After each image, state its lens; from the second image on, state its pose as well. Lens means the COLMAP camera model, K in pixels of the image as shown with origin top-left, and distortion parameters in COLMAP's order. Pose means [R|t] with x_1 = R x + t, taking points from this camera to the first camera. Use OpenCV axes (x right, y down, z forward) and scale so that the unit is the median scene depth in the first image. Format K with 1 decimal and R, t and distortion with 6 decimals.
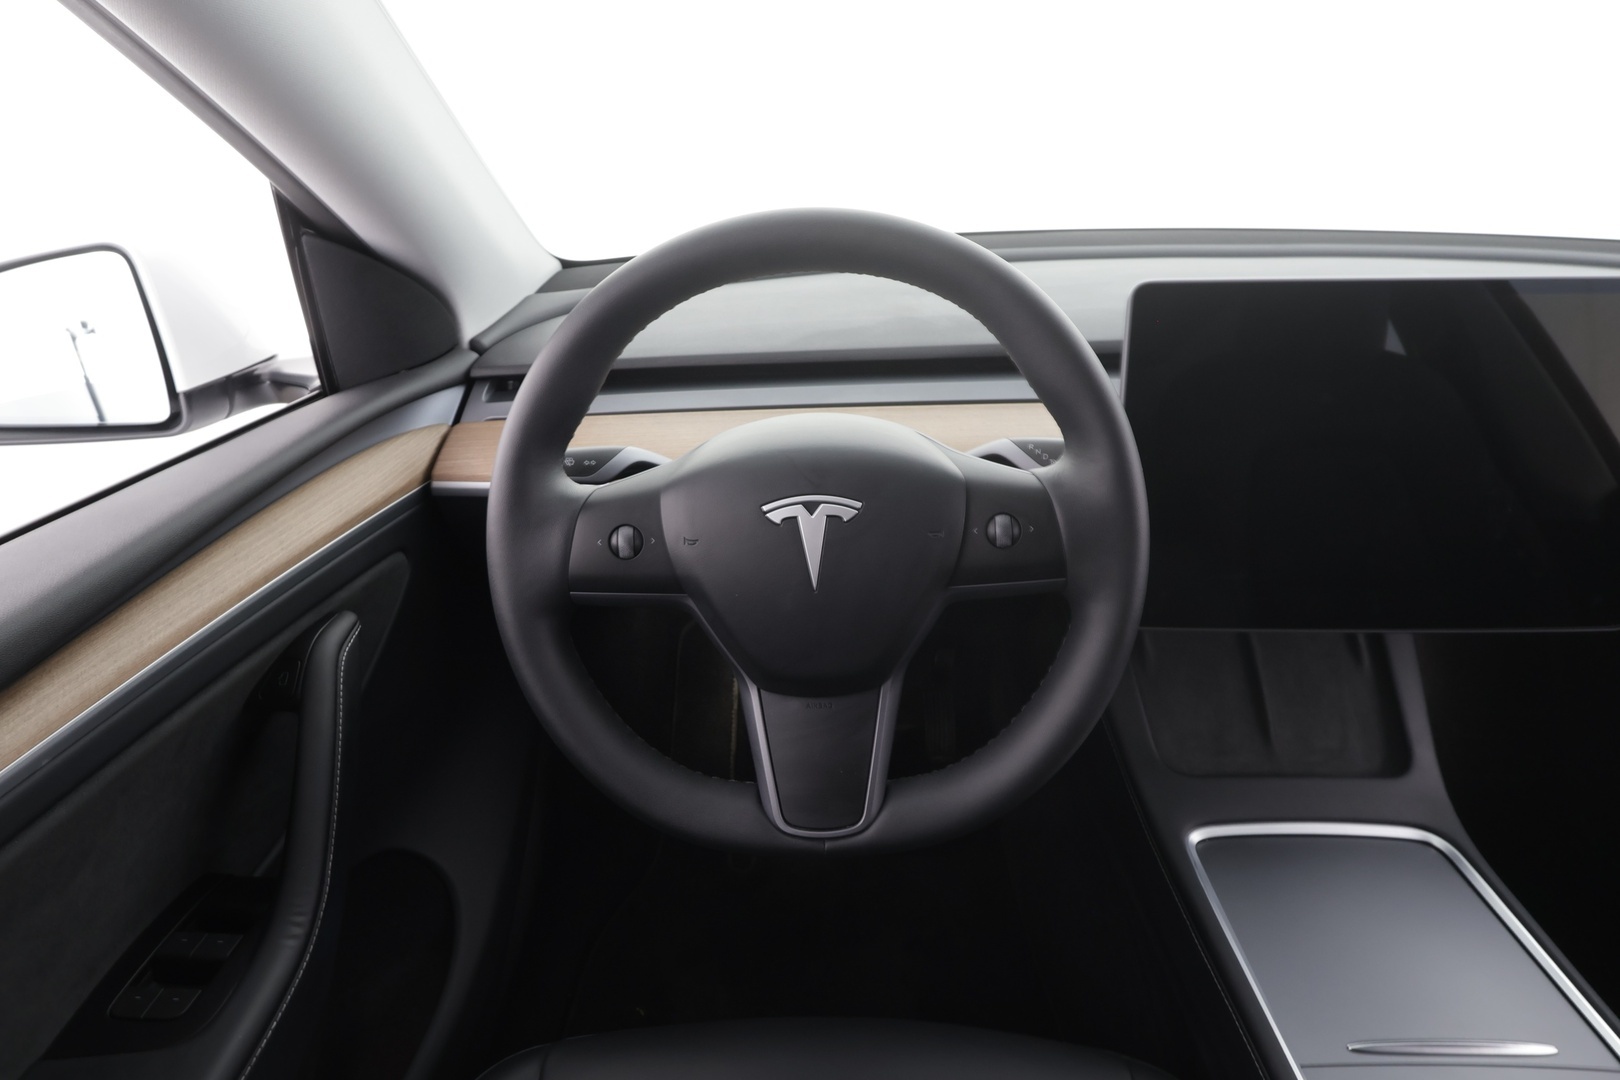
lens RADIAL K [[871.1, 0, 810.0], [0, 871.1, 540.0], [0, 0, 1]] dist [-0.001087, 0.000450]
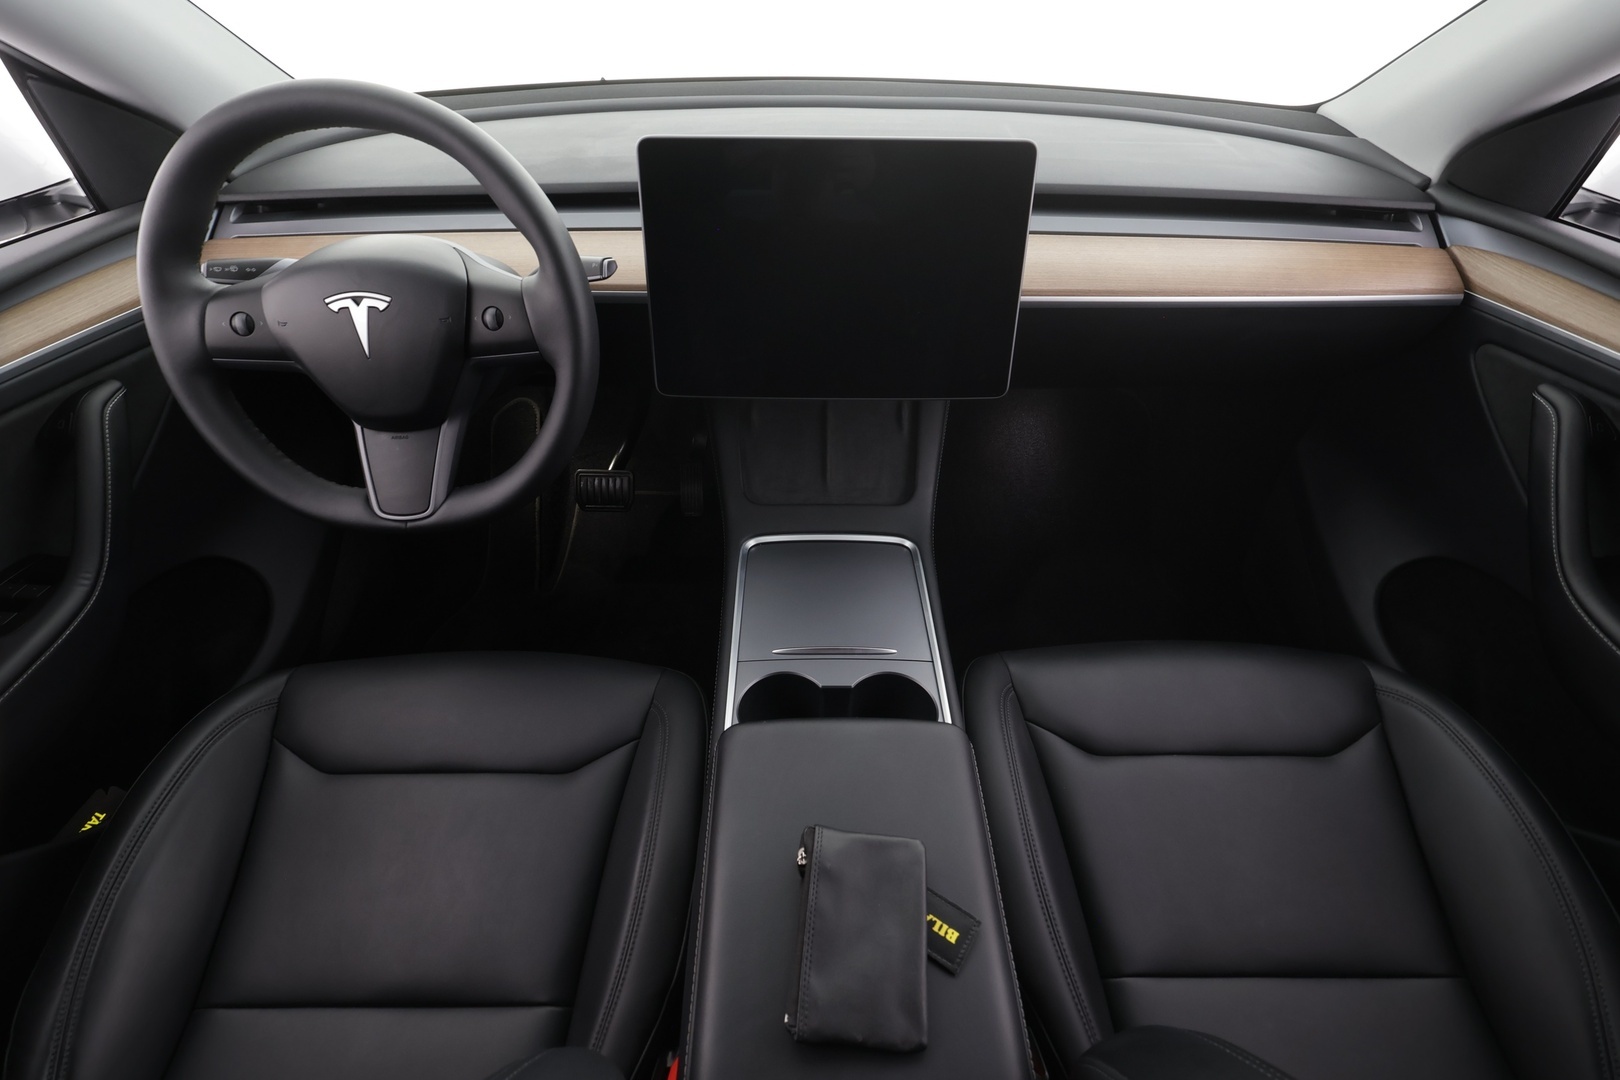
lens RADIAL K [[754.3, 0, 810.0], [0, 754.3, 540.0], [0, 0, 1]] dist [0.001331, 0.000912]
pose [[0.999297, 0.000238, 0.037496, 0.663577], [-0.008888, 0.972989, 0.230680, 0.051302], [-0.036428, -0.230851, 0.972307, -0.350760]]
